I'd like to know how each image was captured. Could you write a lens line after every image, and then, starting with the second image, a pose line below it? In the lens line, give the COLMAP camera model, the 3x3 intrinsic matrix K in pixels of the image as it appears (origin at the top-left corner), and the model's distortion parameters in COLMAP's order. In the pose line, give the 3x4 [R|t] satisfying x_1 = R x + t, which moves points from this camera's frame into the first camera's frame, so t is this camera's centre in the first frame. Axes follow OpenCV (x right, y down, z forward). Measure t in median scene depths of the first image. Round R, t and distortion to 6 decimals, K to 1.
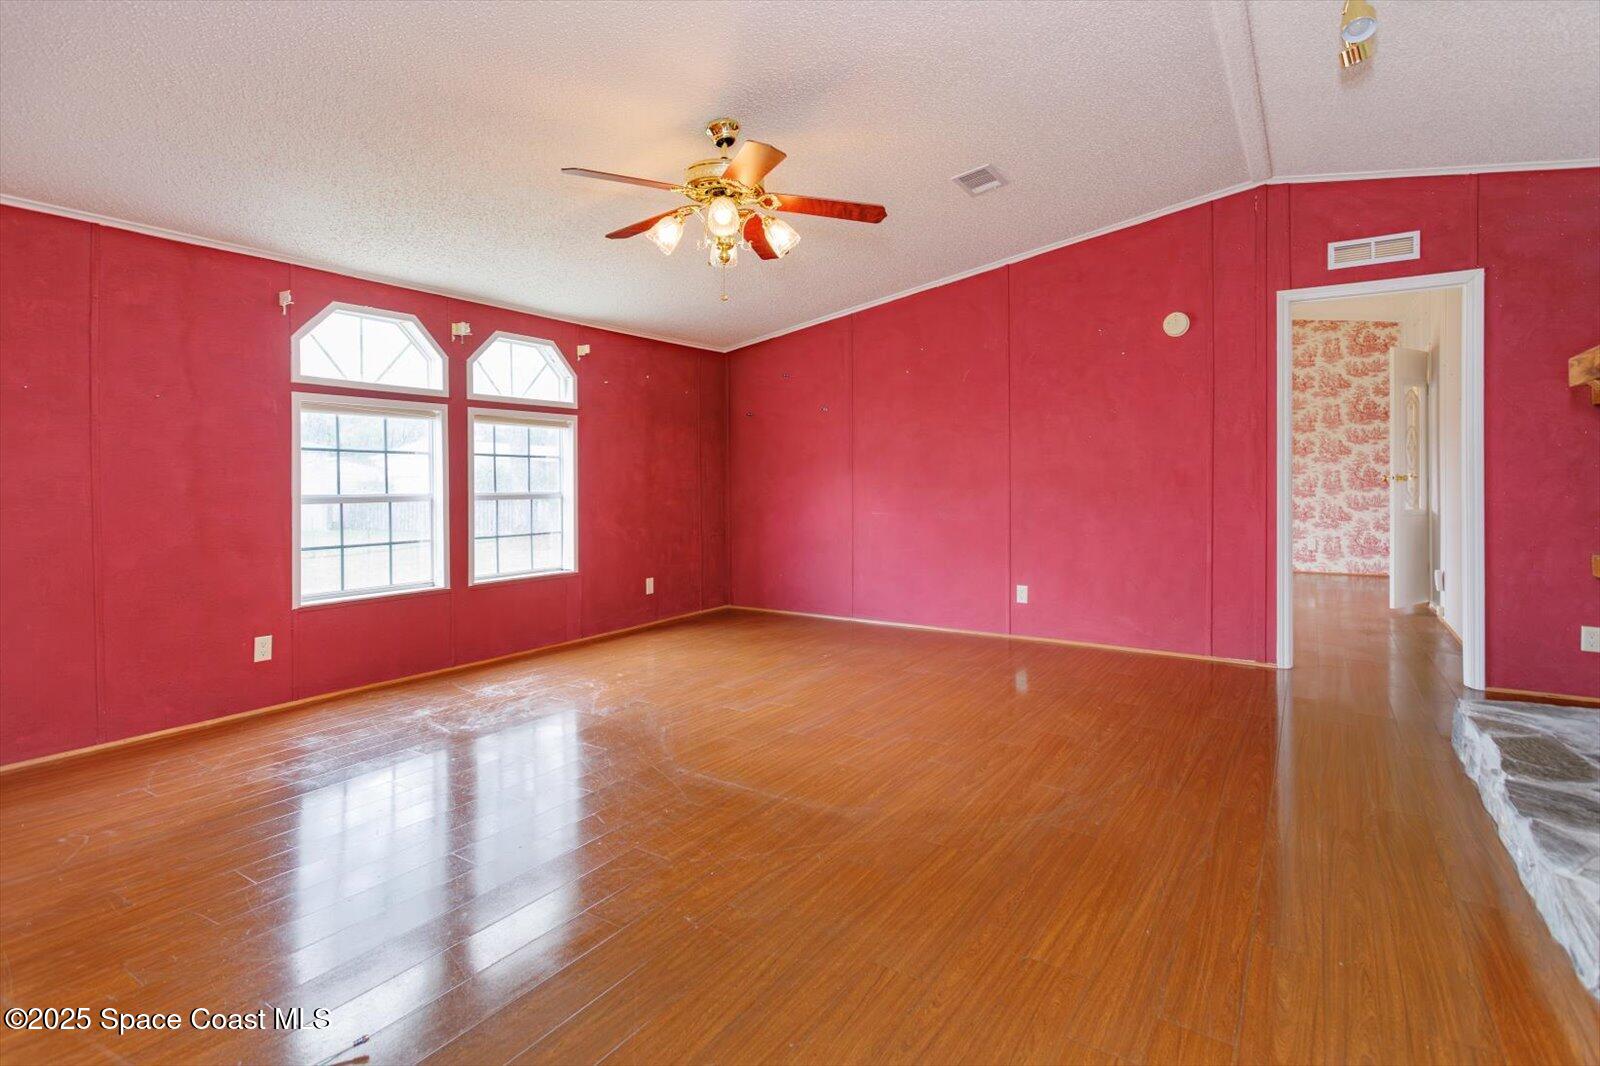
lens RADIAL K [[803.6, 0, 787.3], [0, 803.6, 493.0], [0, 0, 1]] dist [-0.000833, 0.003622]
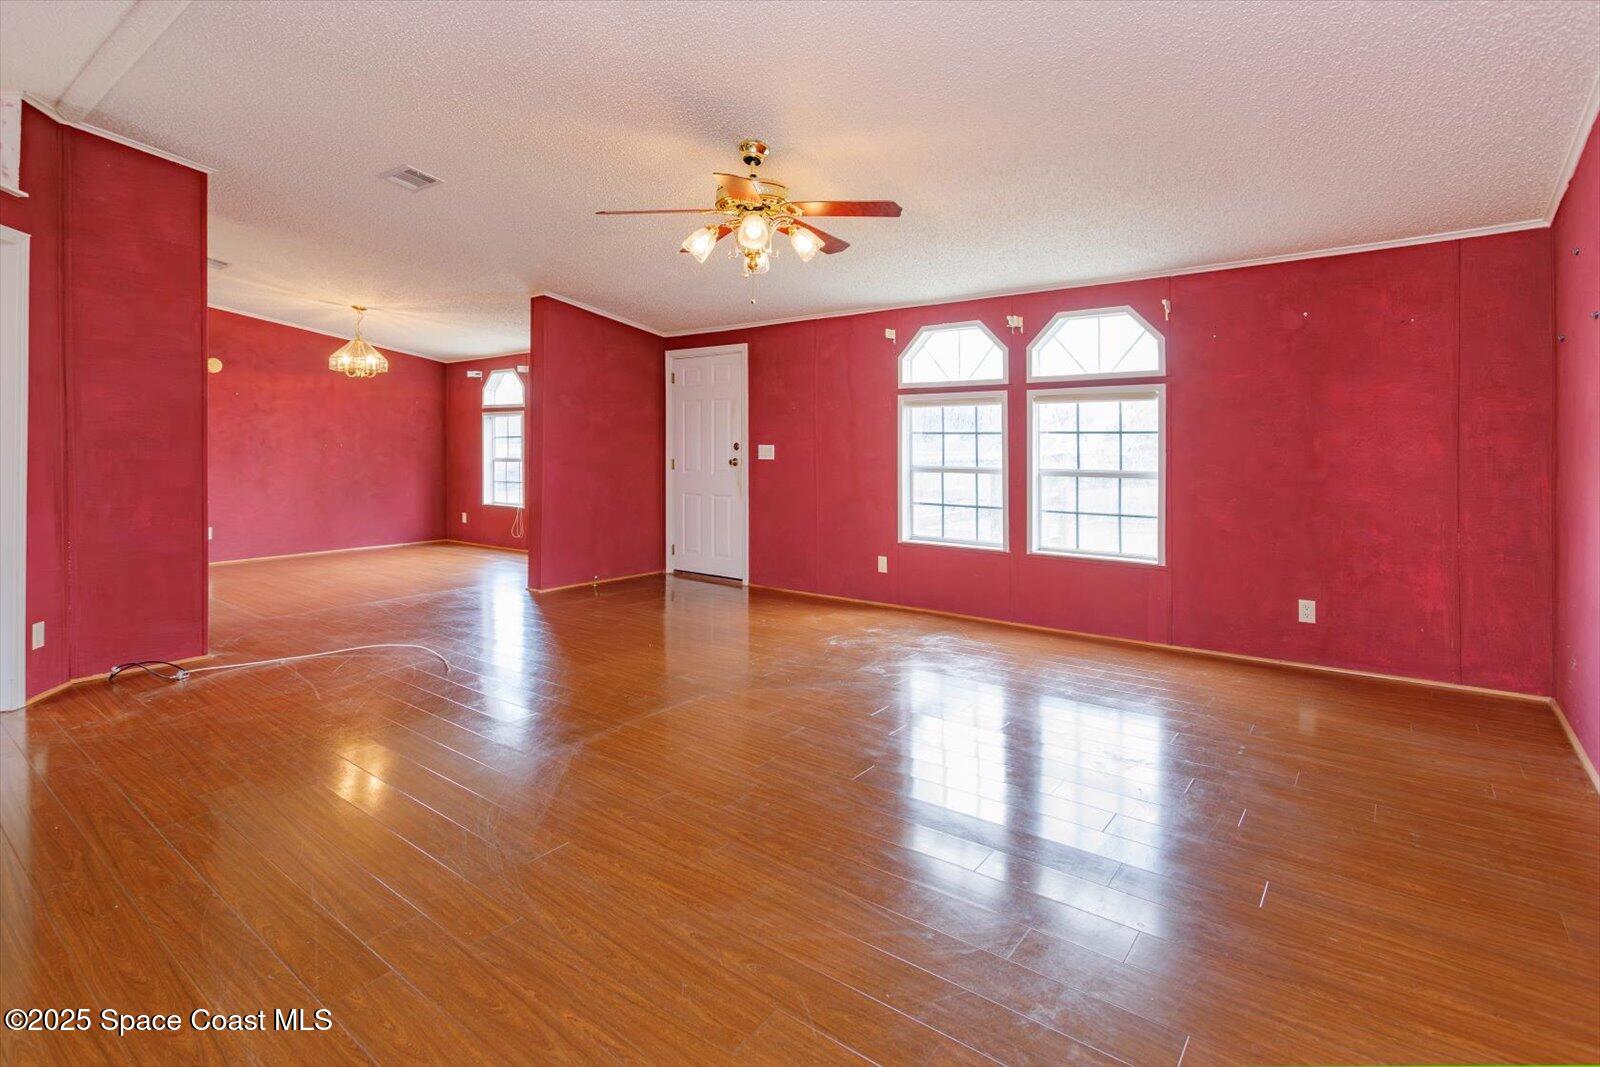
lens RADIAL K [[803.6, 0, 896.5], [0, 803.6, 457.7], [0, 0, 1]] dist [-0.000833, 0.003622]
pose [[-0.021125, 0.021698, -0.999541, 0.715005], [-0.019681, 0.999562, 0.022114, -0.036240], [0.999583, 0.020139, -0.020689, 0.861793]]
